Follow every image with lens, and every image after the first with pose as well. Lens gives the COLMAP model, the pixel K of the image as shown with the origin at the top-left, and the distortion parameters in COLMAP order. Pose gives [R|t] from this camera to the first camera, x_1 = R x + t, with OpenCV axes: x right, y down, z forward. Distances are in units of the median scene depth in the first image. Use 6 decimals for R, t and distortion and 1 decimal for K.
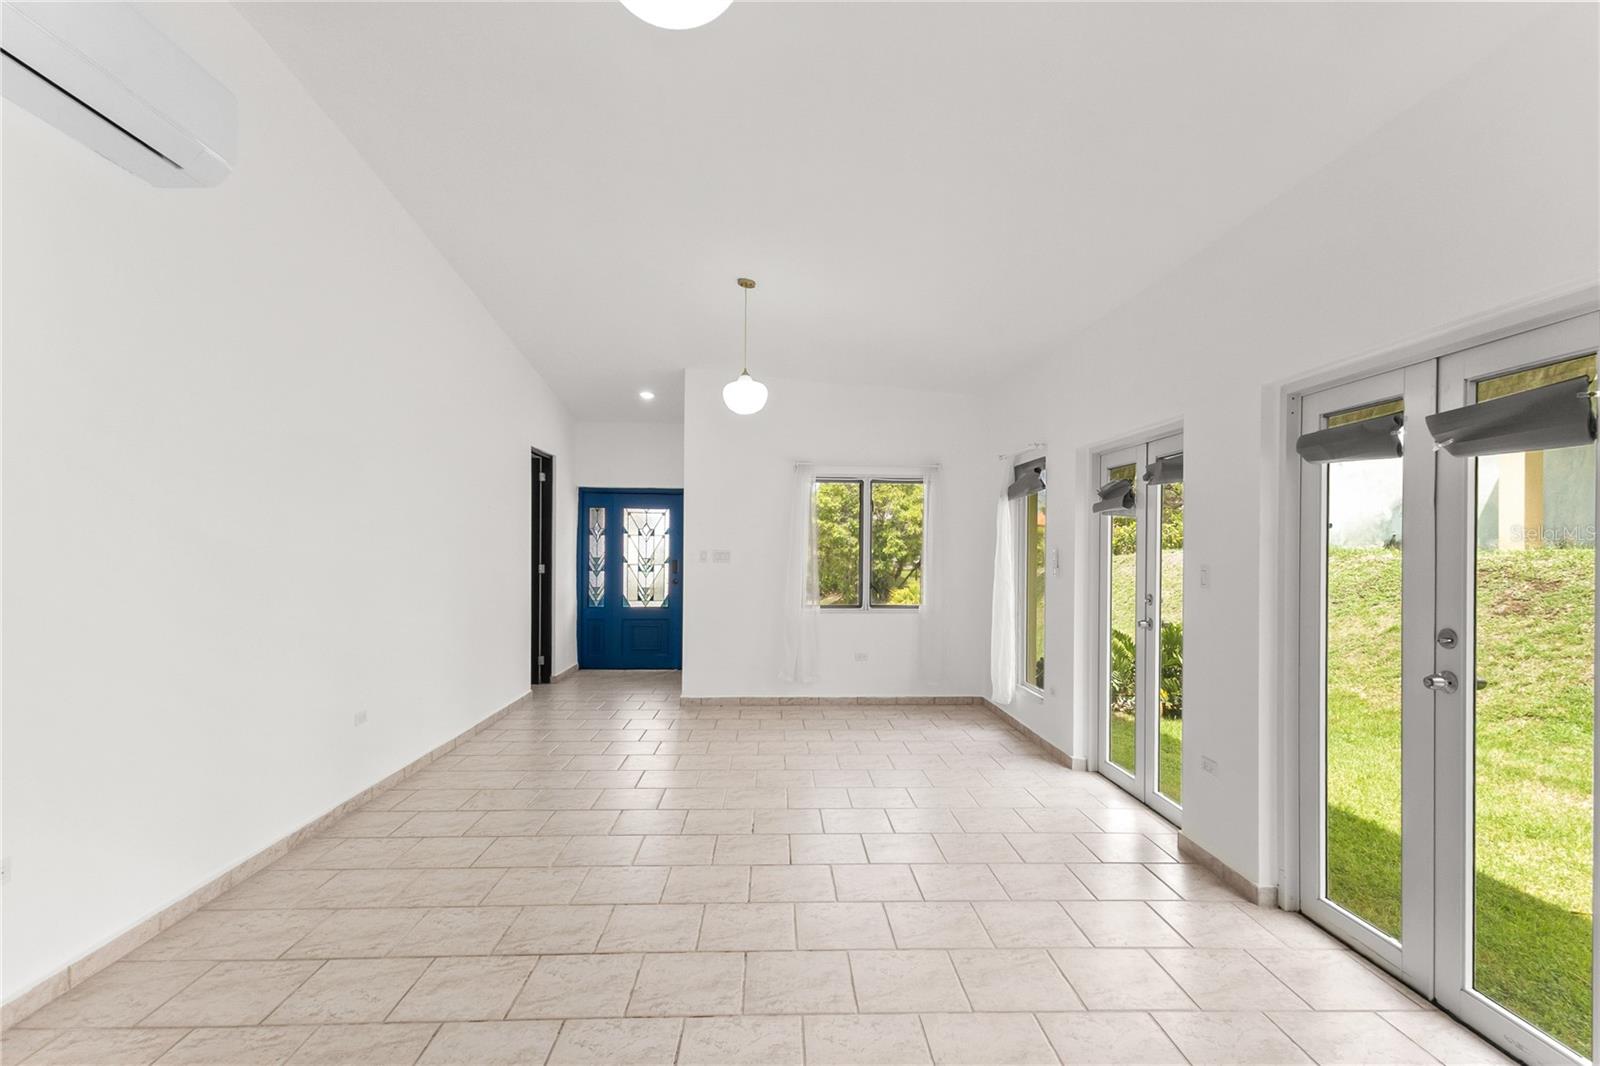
lens RADIAL K [[729.5, 0, 793.2], [0, 729.5, 534.5], [0, 0, 1]] dist [0.024700, -0.009501]
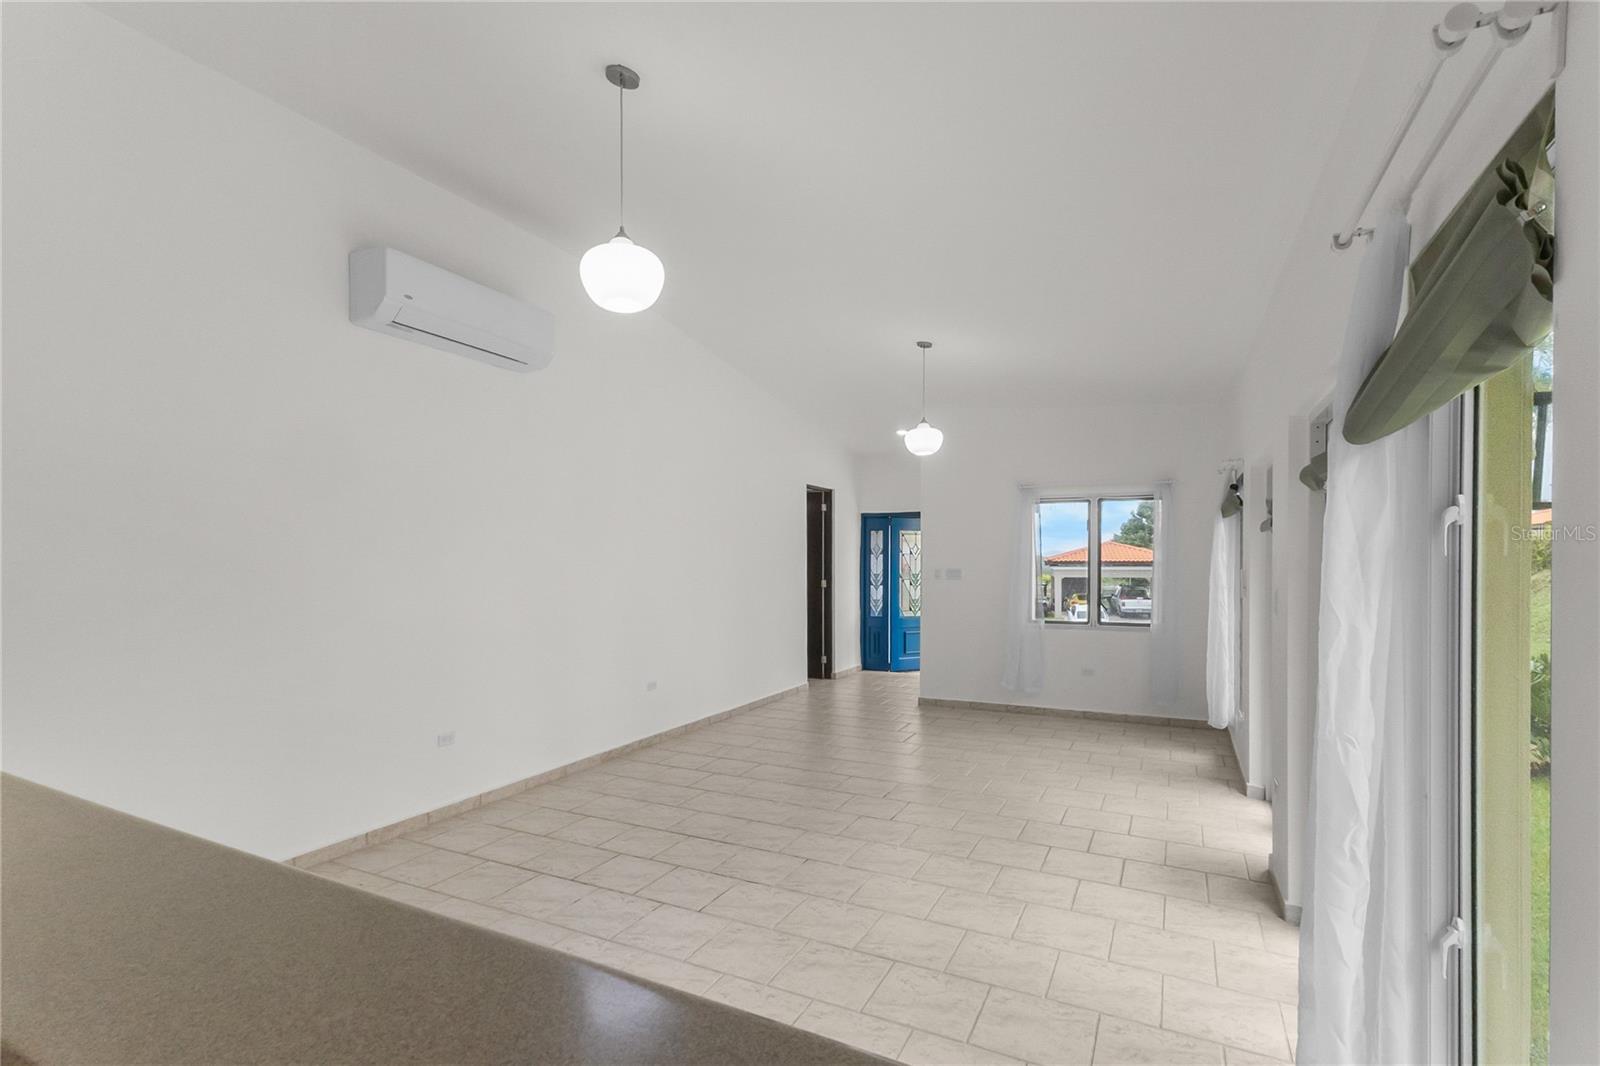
lens RADIAL K [[735.7, 0, 803.0], [0, 735.7, 538.8], [0, 0, 1]] dist [0.014633, 0.000319]
pose [[0.880856, -0.022848, -0.472833, 0.237013], [0.018612, 0.999734, -0.013635, -0.012957], [0.473018, 0.003210, 0.881047, -0.102755]]
